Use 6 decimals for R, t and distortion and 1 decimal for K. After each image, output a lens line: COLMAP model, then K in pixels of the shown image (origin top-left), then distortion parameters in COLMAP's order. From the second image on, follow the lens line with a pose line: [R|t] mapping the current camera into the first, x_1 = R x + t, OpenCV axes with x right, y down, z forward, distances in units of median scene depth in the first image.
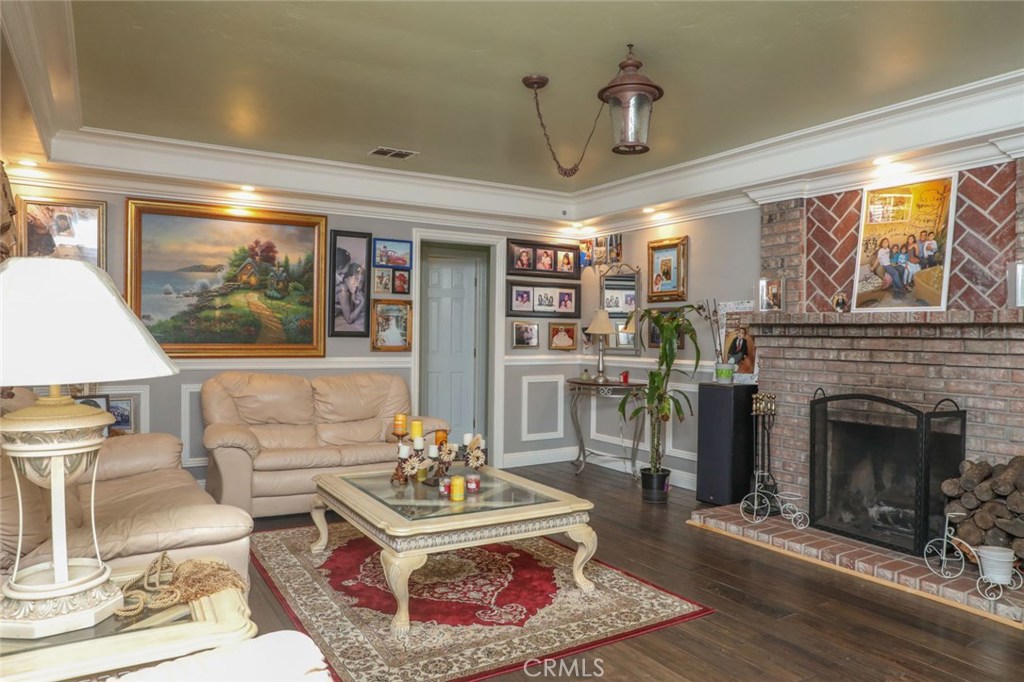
lens RADIAL K [[694.4, 0, 518.4], [0, 694.4, 346.6], [0, 0, 1]] dist [-0.120196, 0.095366]
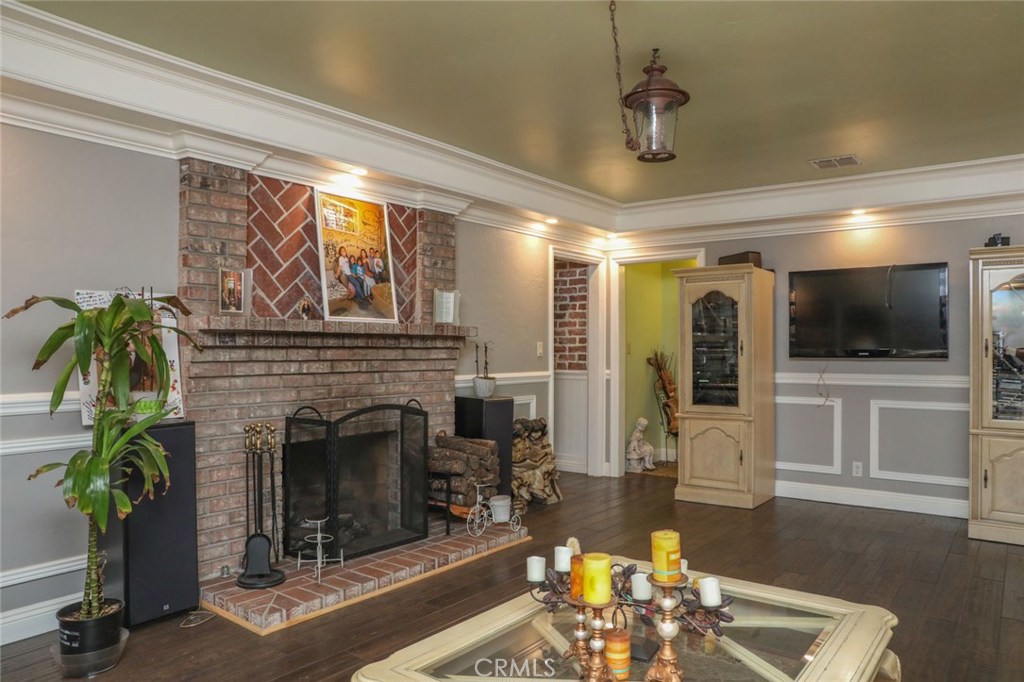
lens RADIAL K [[694.4, 0, 518.4], [0, 694.4, 346.6], [0, 0, 1]] dist [-0.120196, 0.095366]
pose [[-0.358066, -0.013030, 0.933605, -0.482545], [0.007908, 0.999824, 0.016987, -0.029064], [-0.933663, 0.013465, -0.357900, 1.104138]]
